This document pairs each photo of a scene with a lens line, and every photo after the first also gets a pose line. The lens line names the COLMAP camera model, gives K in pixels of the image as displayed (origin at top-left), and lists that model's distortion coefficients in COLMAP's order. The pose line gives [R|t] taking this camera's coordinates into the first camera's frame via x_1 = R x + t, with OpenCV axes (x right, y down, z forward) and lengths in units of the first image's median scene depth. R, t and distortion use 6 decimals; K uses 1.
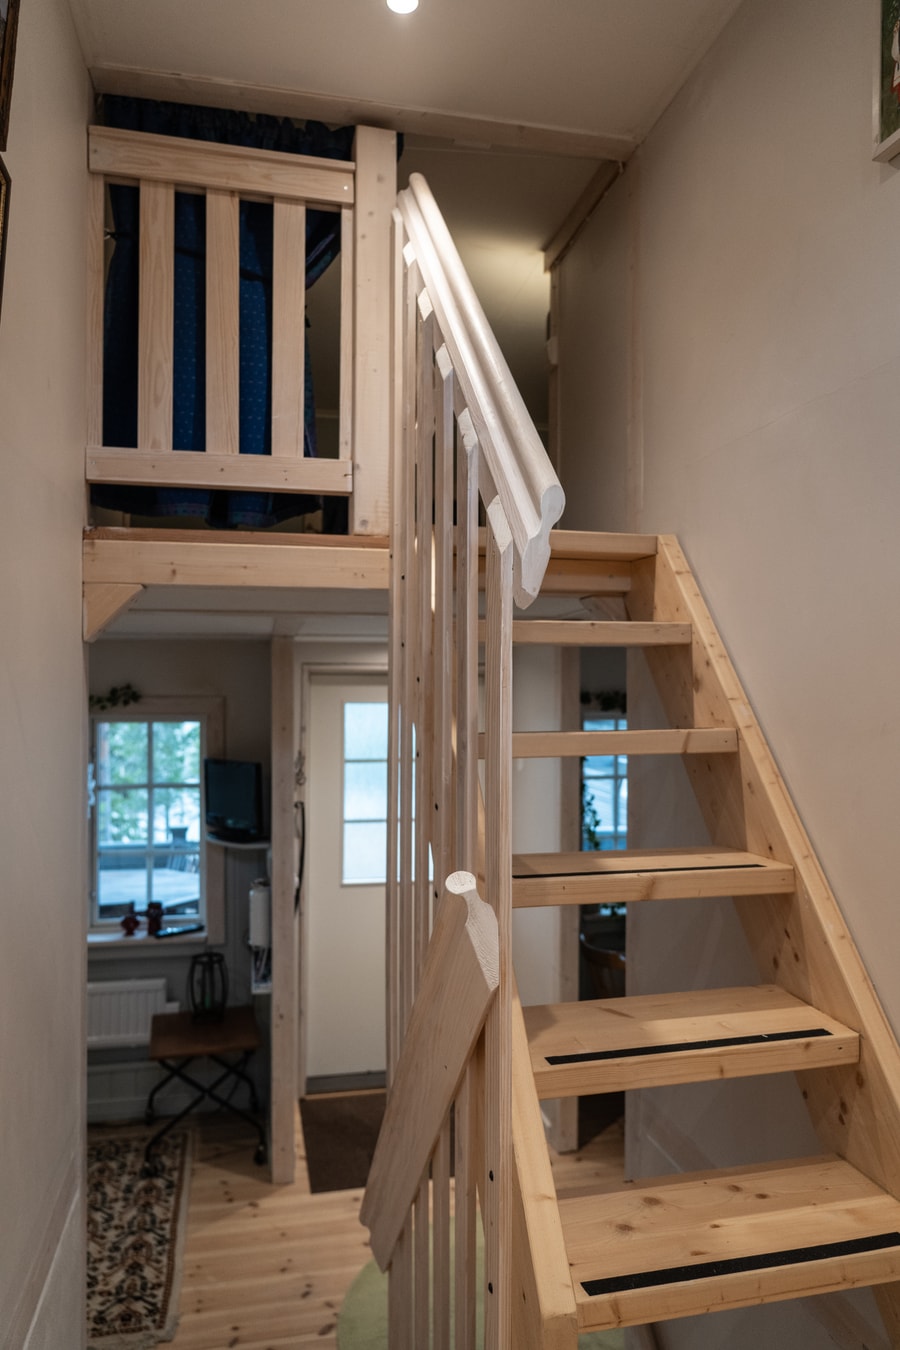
lens RADIAL K [[914.6, 0, 455.8], [0, 914.6, 668.8], [0, 0, 1]] dist [-0.027554, 0.008536]
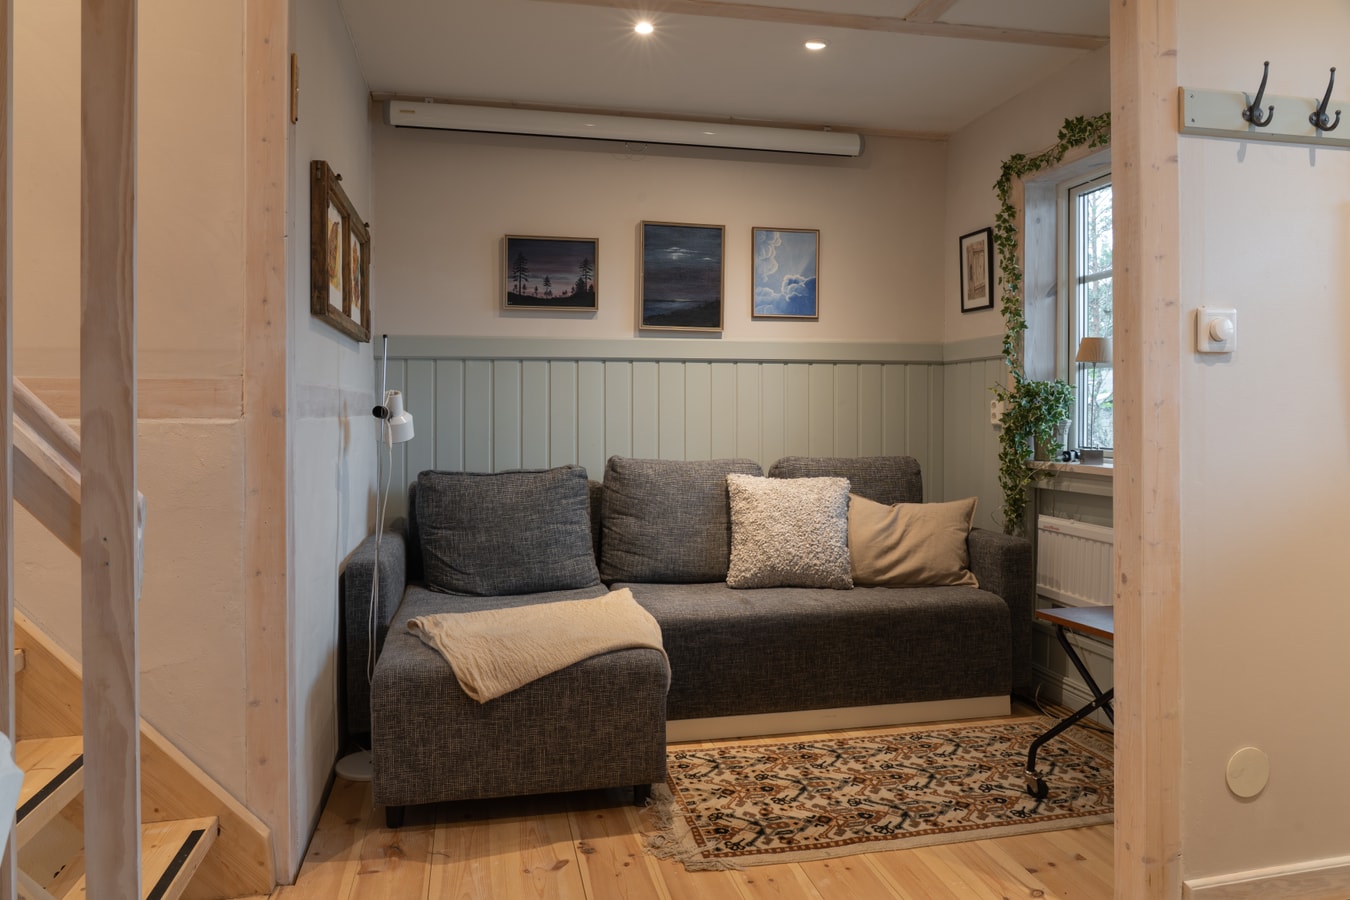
lens RADIAL K [[914.6, 0, 653.4], [0, 914.6, 411.5], [0, 0, 1]] dist [-0.027554, 0.008536]
pose [[-0.030310, -0.001273, -0.999540, 0.300390], [0.016308, 0.999865, -0.001768, 0.277074], [0.999408, -0.016354, -0.030285, 0.730750]]
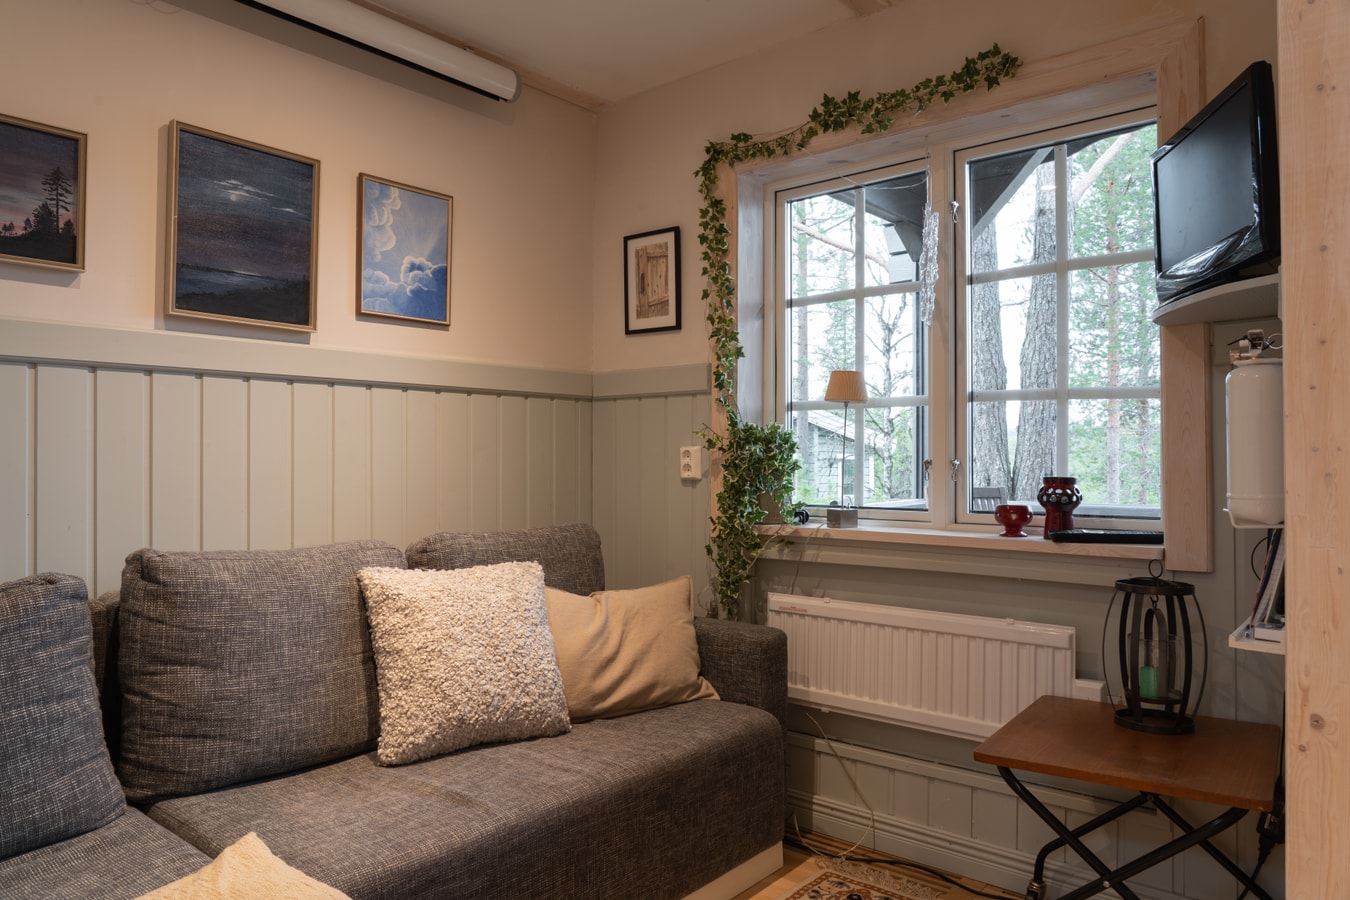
lens RADIAL K [[914.6, 0, 676.8], [0, 914.6, 452.3], [0, 0, 1]] dist [-0.027554, 0.008536]
pose [[0.602533, -0.007459, -0.798059, -0.065753], [0.014265, 0.999897, 0.001425, 0.272228], [0.797967, -0.012242, 0.602577, 0.603295]]
